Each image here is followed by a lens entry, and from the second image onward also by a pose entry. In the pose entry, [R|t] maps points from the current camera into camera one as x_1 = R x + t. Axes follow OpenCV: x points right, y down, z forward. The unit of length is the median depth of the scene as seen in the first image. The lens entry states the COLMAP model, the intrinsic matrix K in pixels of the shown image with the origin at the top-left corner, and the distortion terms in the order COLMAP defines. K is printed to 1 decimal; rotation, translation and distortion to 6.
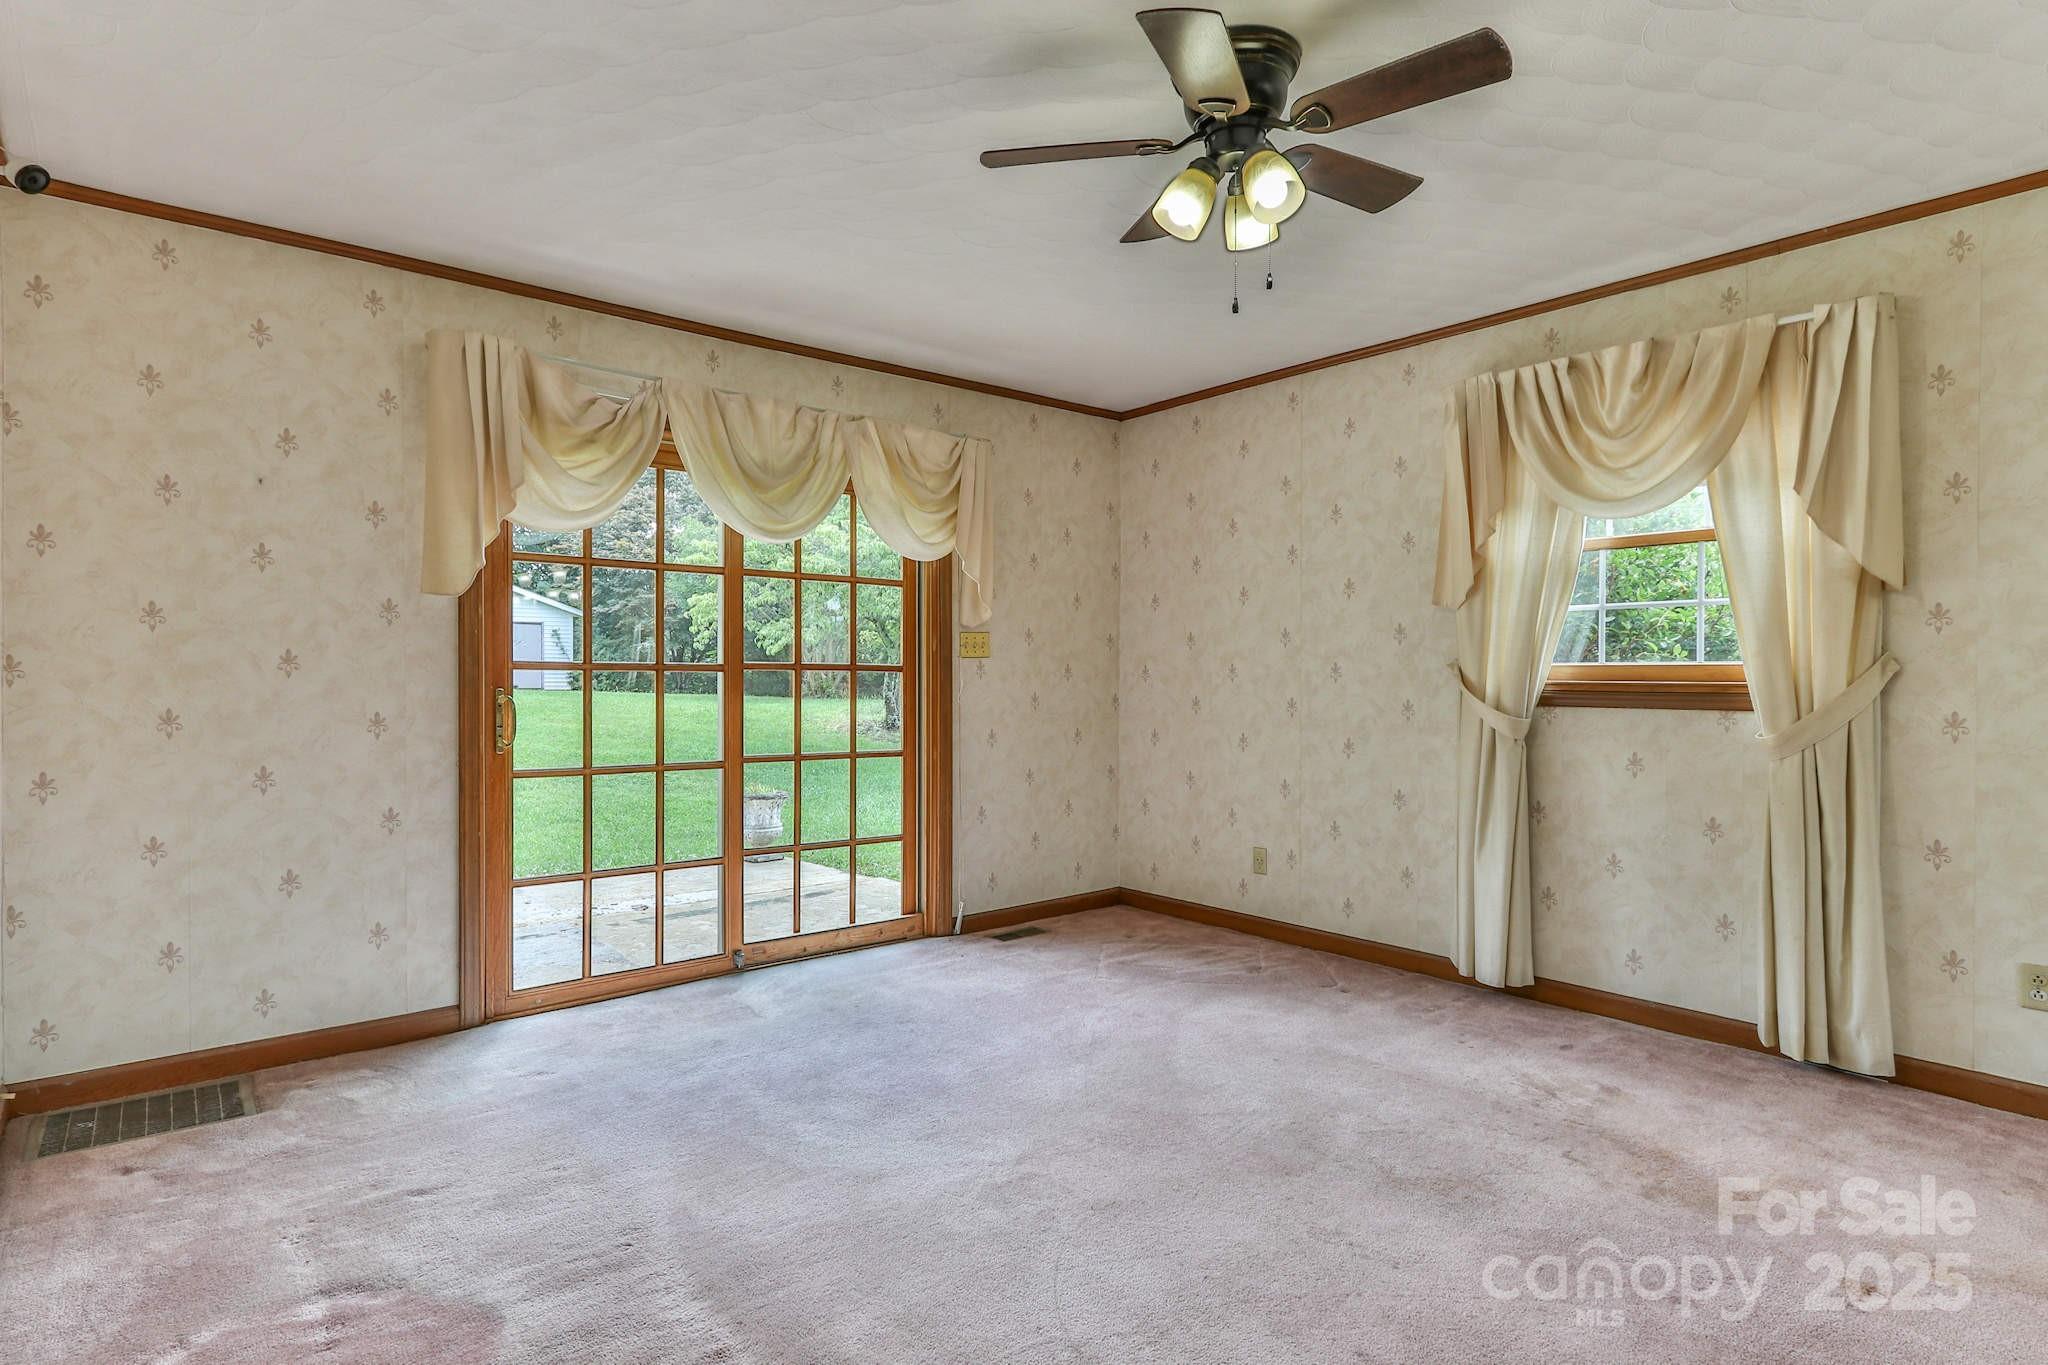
lens RADIAL K [[1050.6, 0, 1033.1], [0, 1050.6, 677.8], [0, 0, 1]] dist [-0.009011, 0.008540]
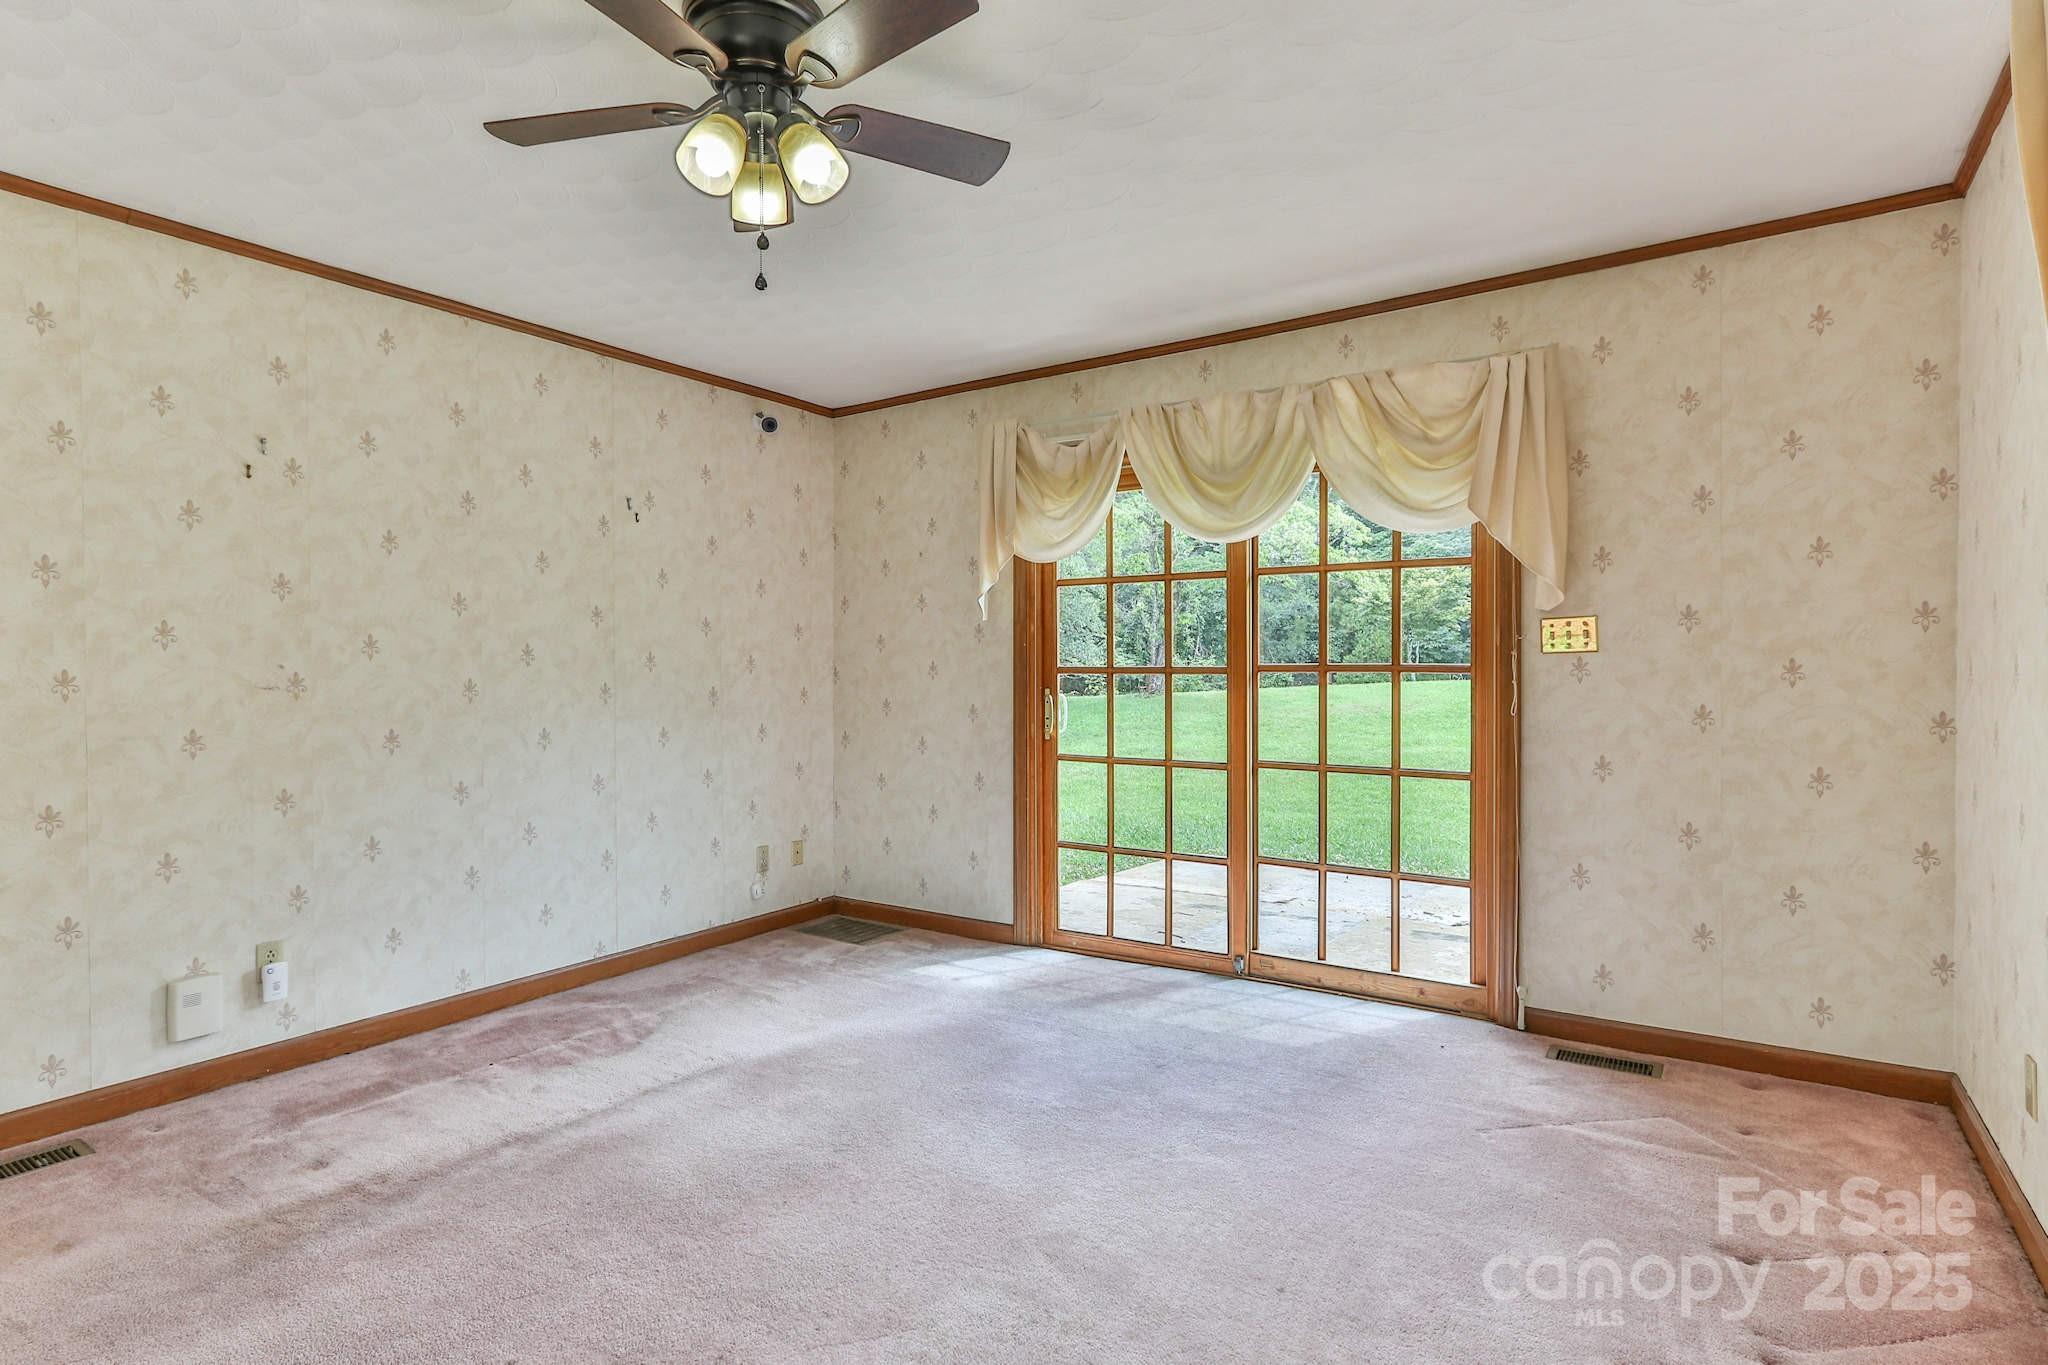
lens RADIAL K [[1050.6, 0, 1031.8], [0, 1050.6, 677.4], [0, 0, 1]] dist [-0.009011, 0.008540]
pose [[0.285796, 0.005040, -0.958277, 0.624271], [0.003574, 0.999974, 0.006325, -0.009880], [0.958284, -0.005232, 0.285771, 0.542483]]
